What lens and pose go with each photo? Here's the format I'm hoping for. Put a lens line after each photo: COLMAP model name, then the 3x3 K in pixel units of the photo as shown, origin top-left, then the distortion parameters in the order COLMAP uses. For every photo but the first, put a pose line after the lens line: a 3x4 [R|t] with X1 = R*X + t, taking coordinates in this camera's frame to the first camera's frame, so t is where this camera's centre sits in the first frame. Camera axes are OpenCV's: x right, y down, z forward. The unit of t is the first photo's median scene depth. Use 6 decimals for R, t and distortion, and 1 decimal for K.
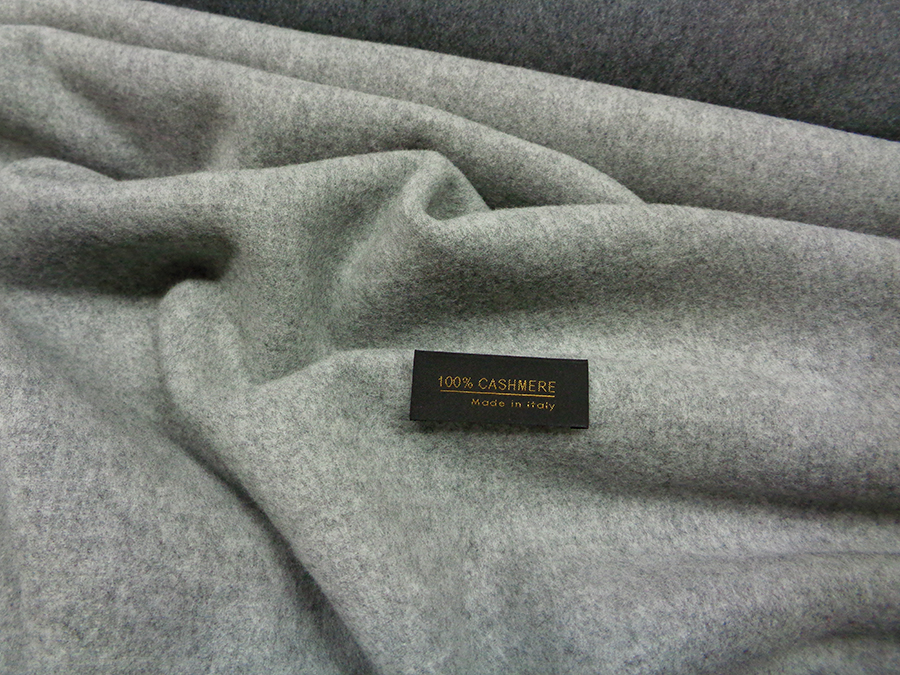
lens RADIAL K [[655.2, 0, 450.0], [0, 655.2, 337.5], [0, 0, 1]] dist [0.077812, 0.038805]
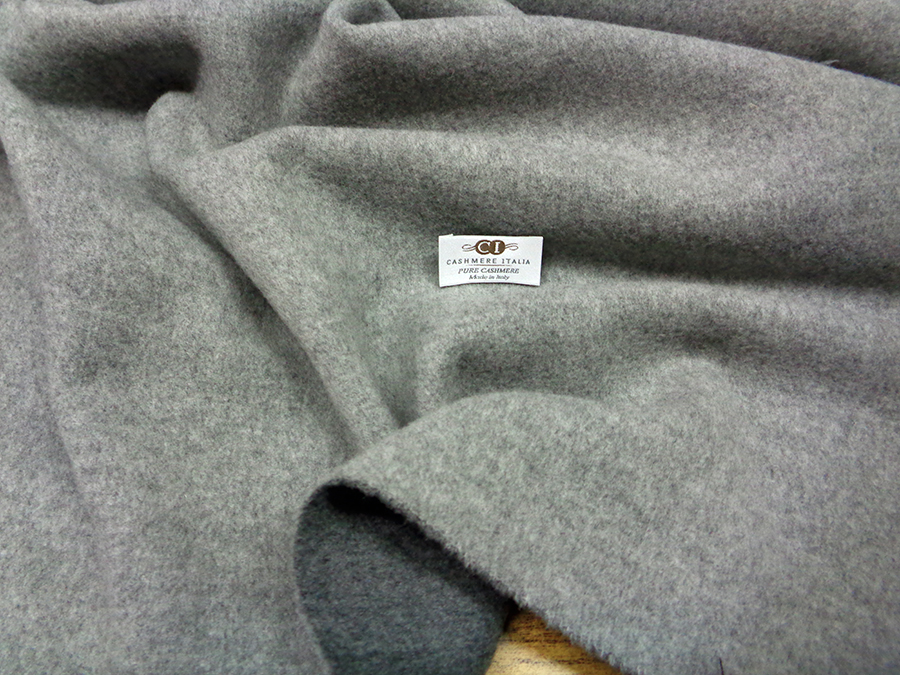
lens RADIAL K [[673.4, 0, 466.8], [0, 673.4, 337.1], [0, 0, 1]] dist [0.102560, 0.005977]
pose [[0.996691, 0.008074, -0.080876, 0.298283], [-0.006136, 0.999689, 0.024174, 0.369469], [0.081046, -0.023597, 0.996431, -0.298211]]
